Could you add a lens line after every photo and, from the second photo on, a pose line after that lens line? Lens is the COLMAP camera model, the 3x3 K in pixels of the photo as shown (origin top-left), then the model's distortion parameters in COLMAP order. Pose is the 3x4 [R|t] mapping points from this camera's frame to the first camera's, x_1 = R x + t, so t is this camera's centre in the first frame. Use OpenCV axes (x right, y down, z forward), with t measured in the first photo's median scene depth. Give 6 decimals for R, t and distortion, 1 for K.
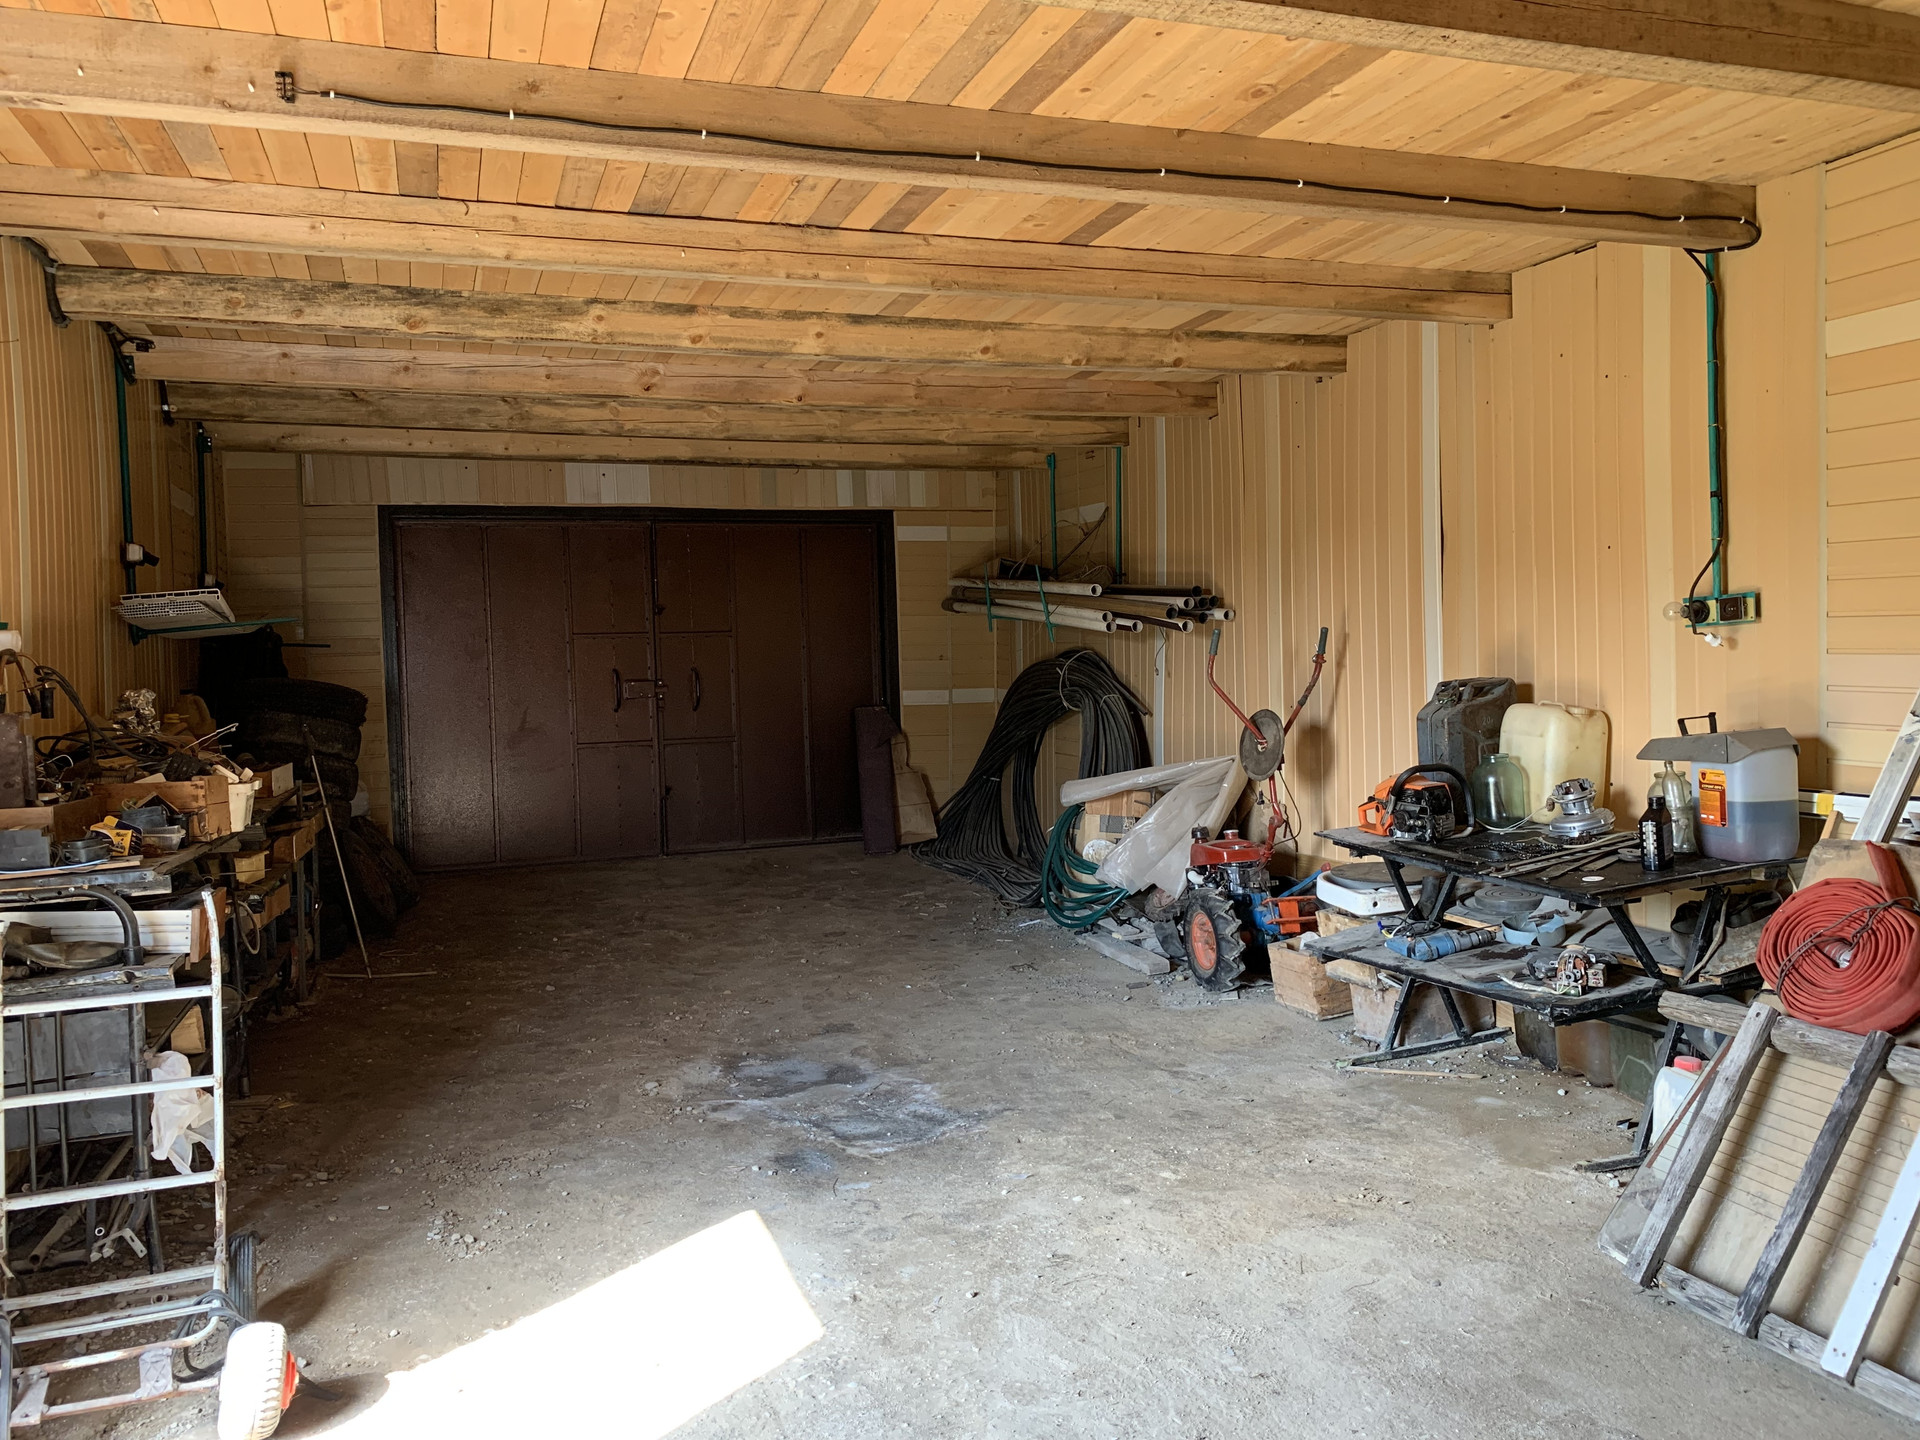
lens RADIAL K [[1481.9, 0, 960.0], [0, 1481.9, 720.0], [0, 0, 1]] dist [-0.002498, -0.003617]
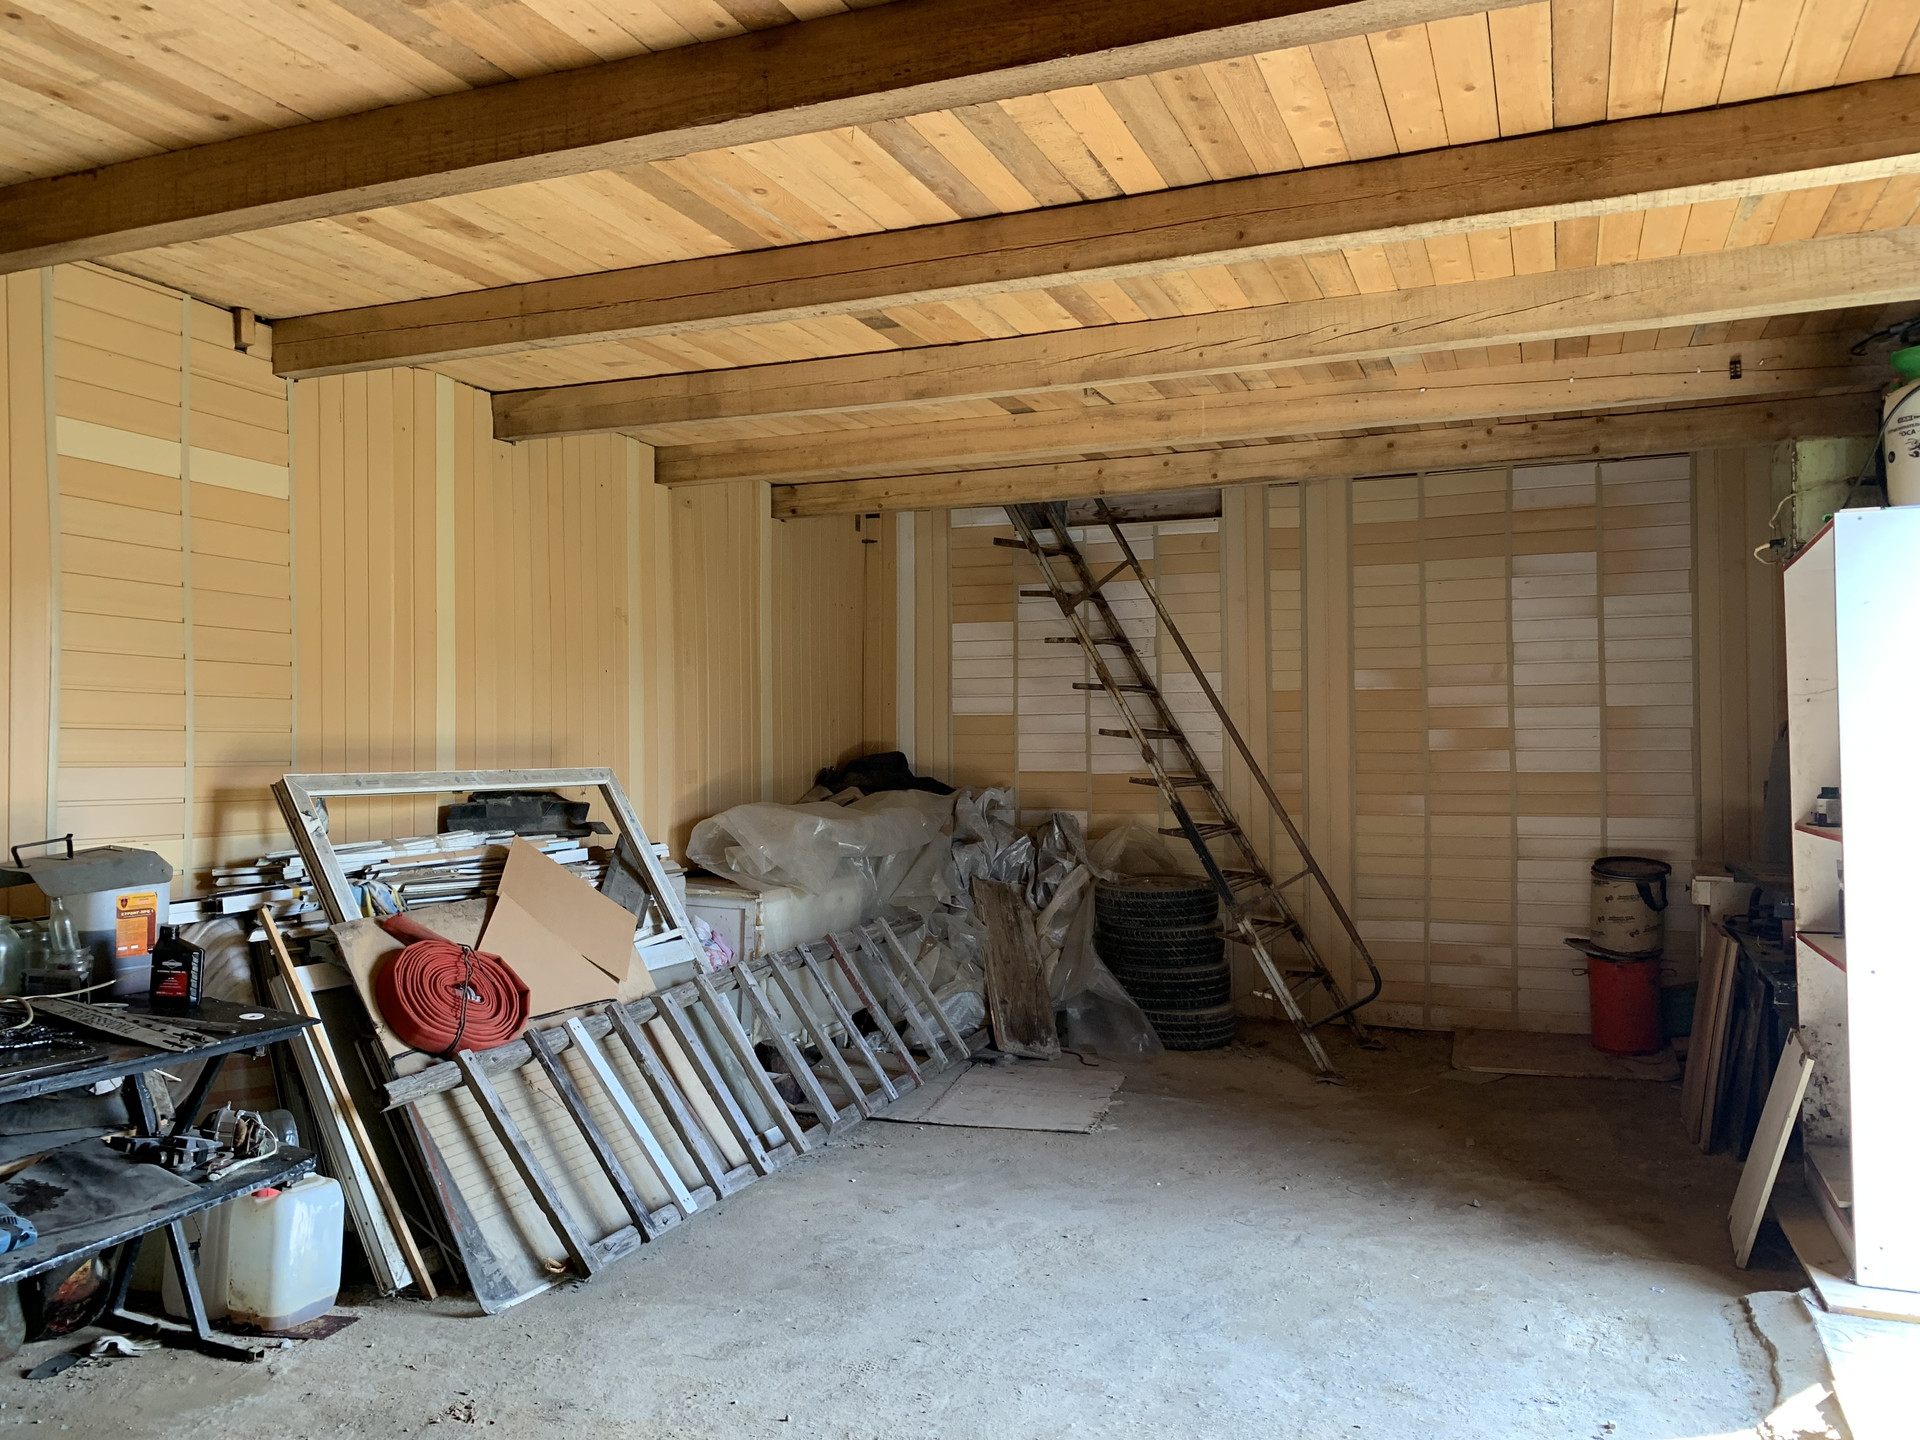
lens RADIAL K [[1481.9, 0, 960.0], [0, 1481.9, 720.0], [0, 0, 1]] dist [-0.002498, -0.003617]
pose [[-0.751995, 0.044916, 0.657636, -0.551095], [0.060028, 0.998197, 0.000465, -0.050103], [-0.656430, 0.039826, -0.753335, 1.612063]]
